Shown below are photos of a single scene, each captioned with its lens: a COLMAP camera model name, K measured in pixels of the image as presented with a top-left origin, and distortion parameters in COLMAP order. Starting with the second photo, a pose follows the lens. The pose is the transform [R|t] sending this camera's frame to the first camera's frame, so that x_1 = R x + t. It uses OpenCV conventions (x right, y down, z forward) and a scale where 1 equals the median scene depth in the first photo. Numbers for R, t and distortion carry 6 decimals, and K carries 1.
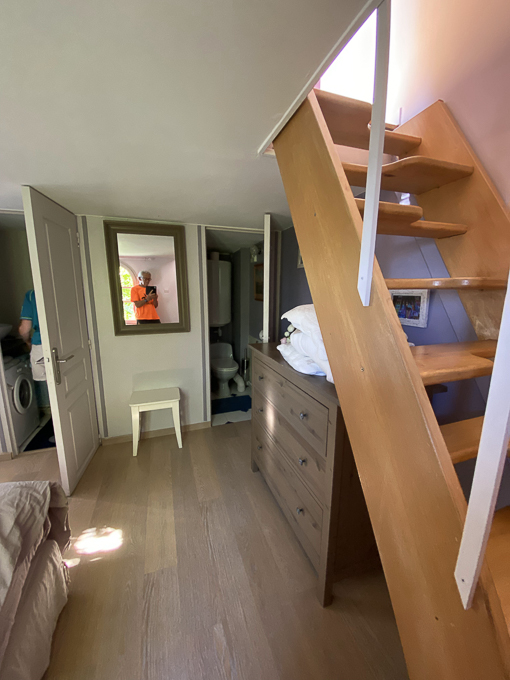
lens RADIAL K [[276.1, 0, 255.9], [0, 276.1, 335.5], [0, 0, 1]] dist [-0.032884, -0.001732]
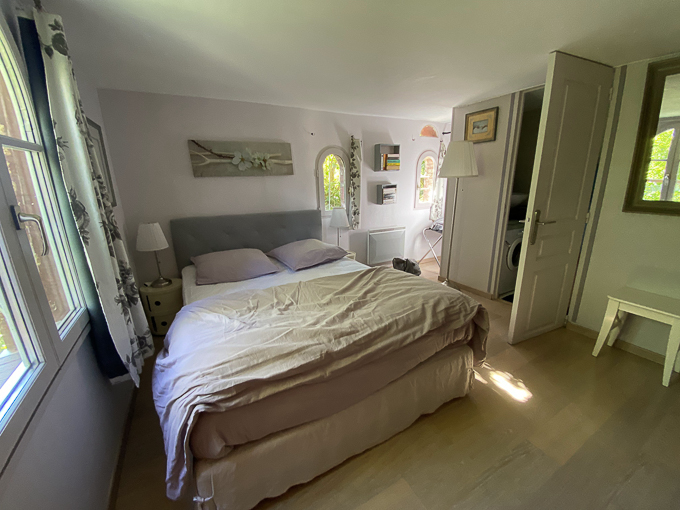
lens RADIAL K [[276.1, 0, 339.6], [0, 276.1, 254.1], [0, 0, 1]] dist [-0.032884, -0.001732]
pose [[0.178788, 0.266277, -0.947170, 0.176130], [-0.129121, 0.960705, 0.245709, 0.051252], [0.975378, 0.078370, 0.206145, 0.034001]]
